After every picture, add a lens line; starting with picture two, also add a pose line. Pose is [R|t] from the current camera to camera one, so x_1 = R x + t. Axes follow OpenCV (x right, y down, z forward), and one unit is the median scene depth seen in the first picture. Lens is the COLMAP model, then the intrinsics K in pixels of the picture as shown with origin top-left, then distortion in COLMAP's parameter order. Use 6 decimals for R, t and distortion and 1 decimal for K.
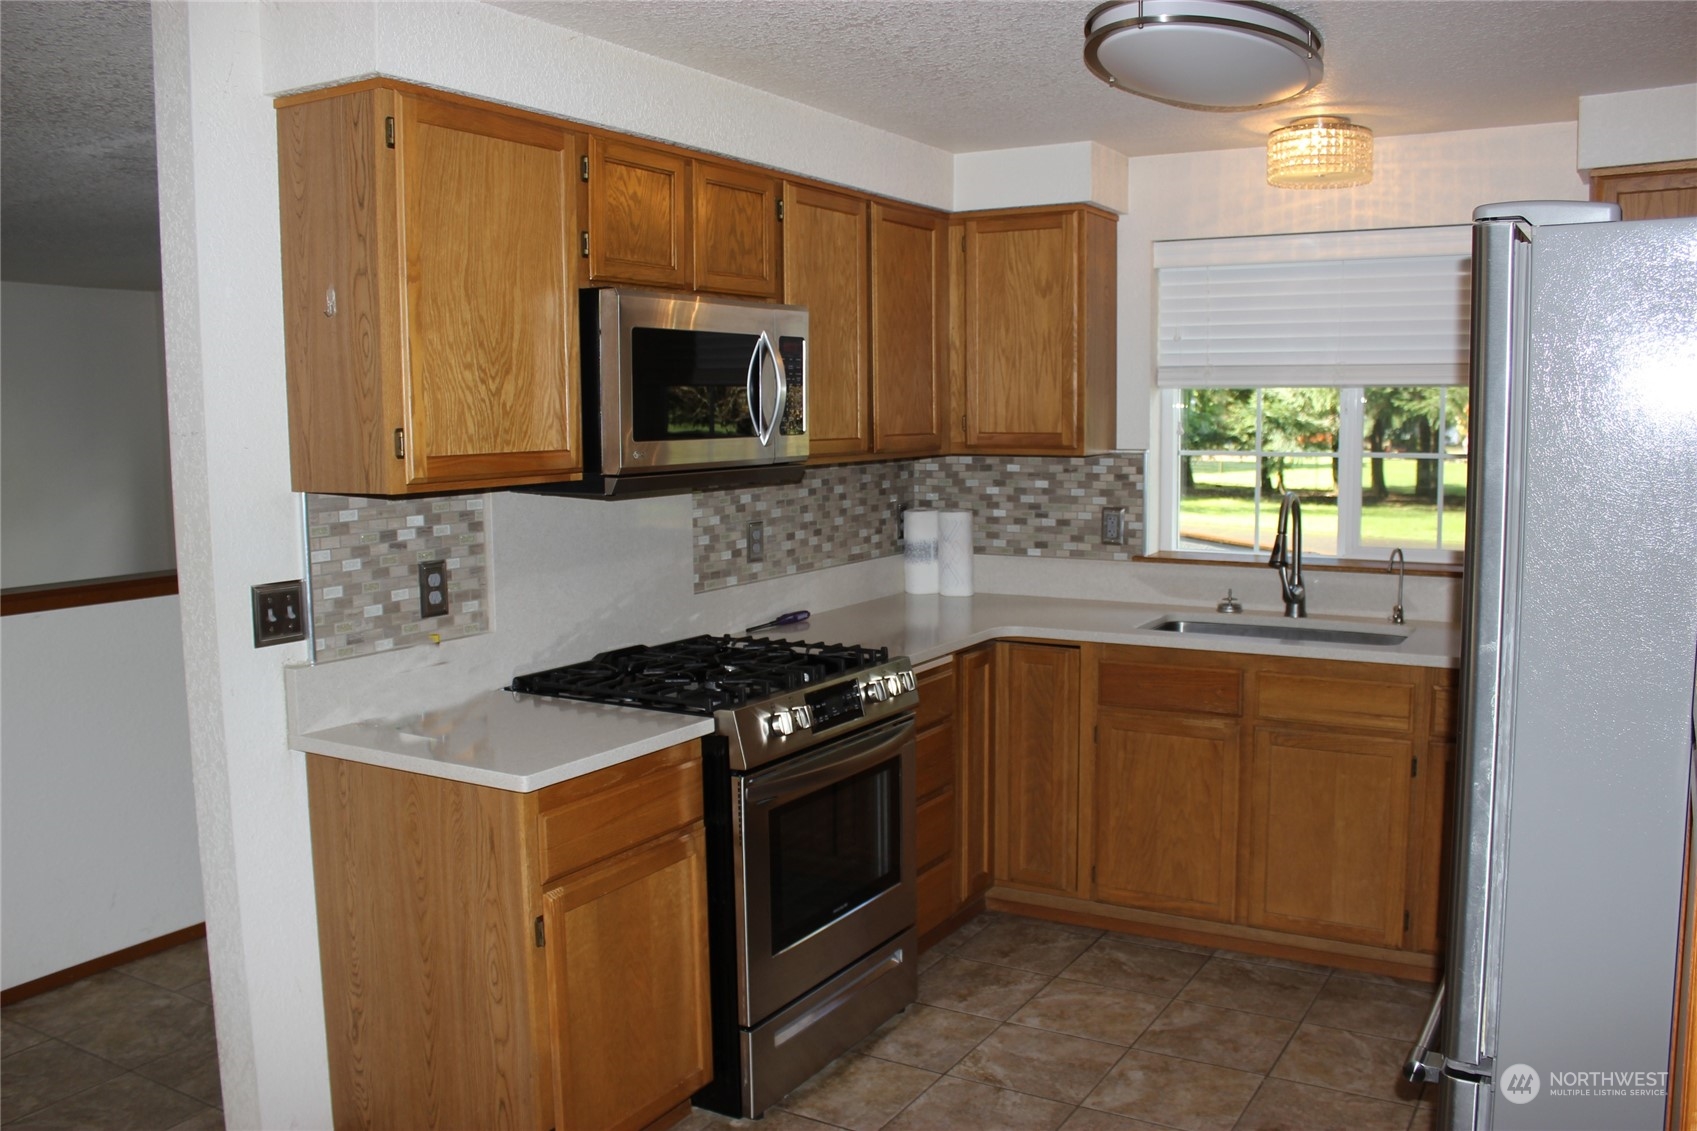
lens RADIAL K [[1393.0, 0, 848.5], [0, 1393.0, 565.5], [0, 0, 1]] dist [-0.159479, 0.128332]
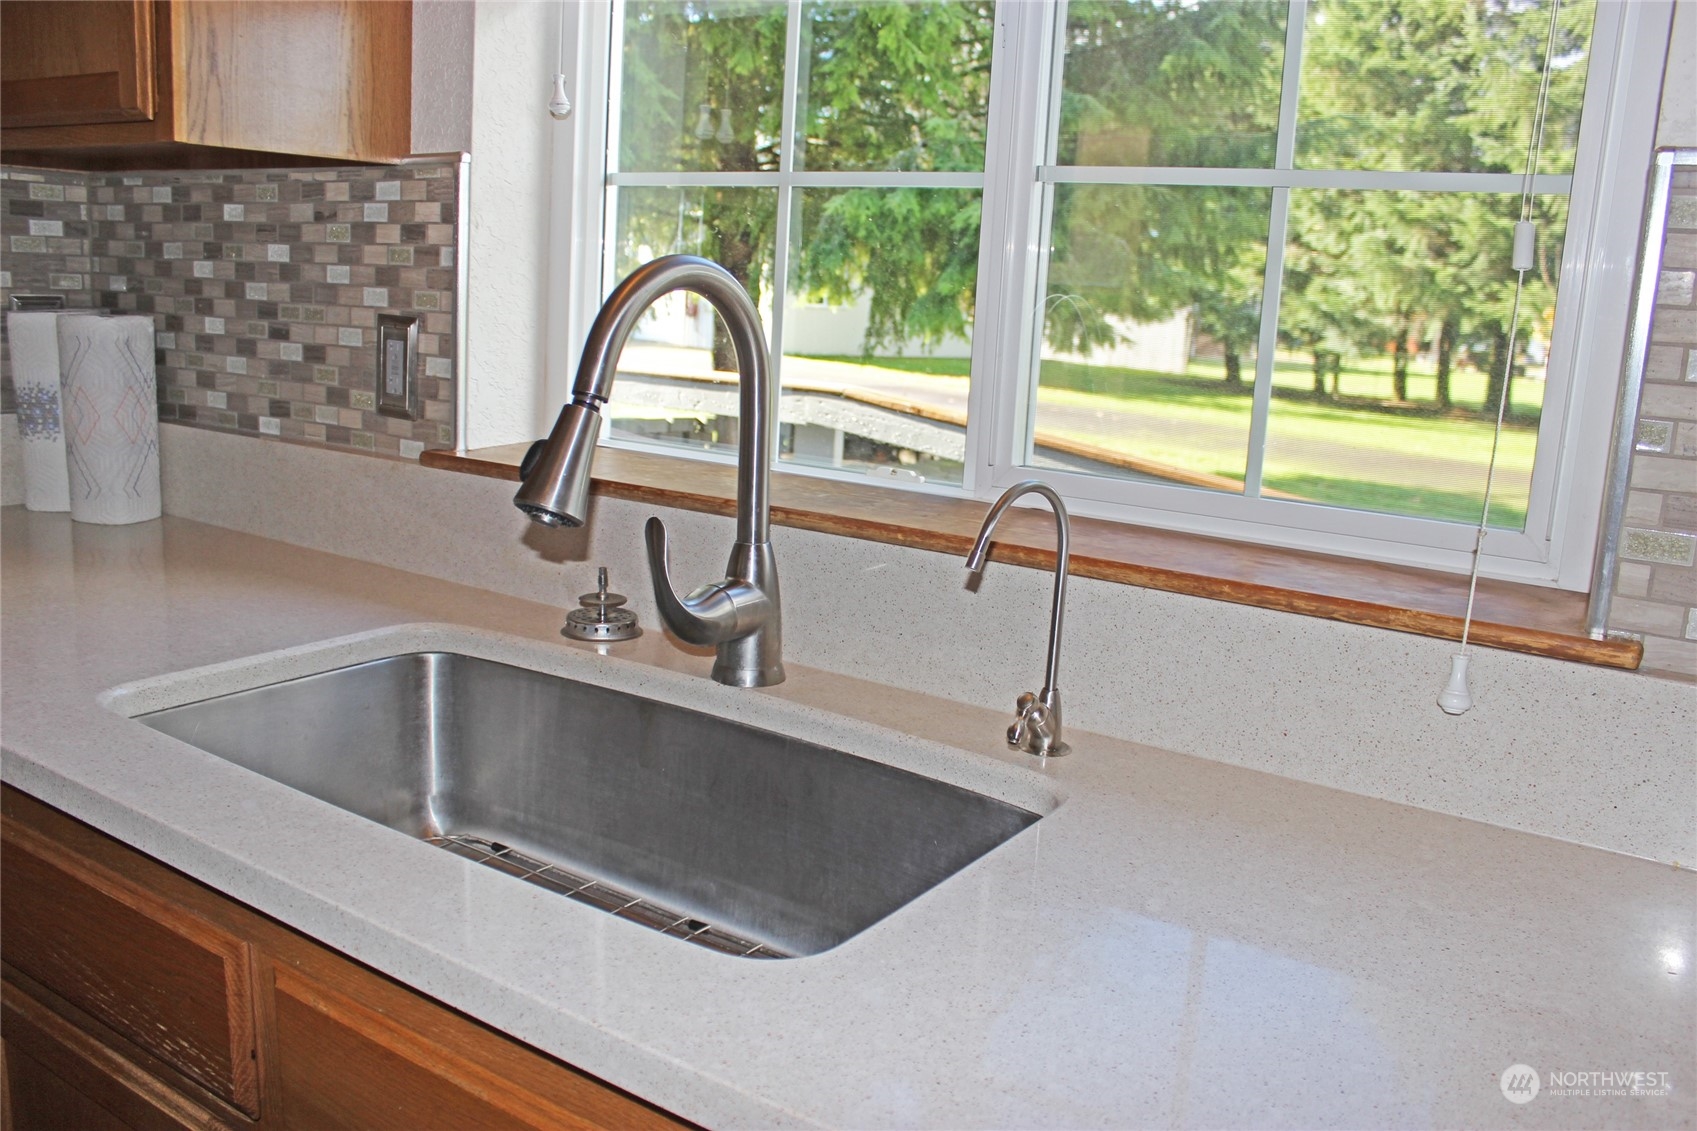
lens RADIAL K [[1393.0, 0, 848.5], [0, 1393.0, 565.5], [0, 0, 1]] dist [-0.159479, 0.128332]
pose [[0.996667, 0.070924, -0.040294, 0.334545], [-0.067088, 0.993709, 0.089677, -0.016730], [0.046401, -0.086675, 0.995155, 0.646435]]
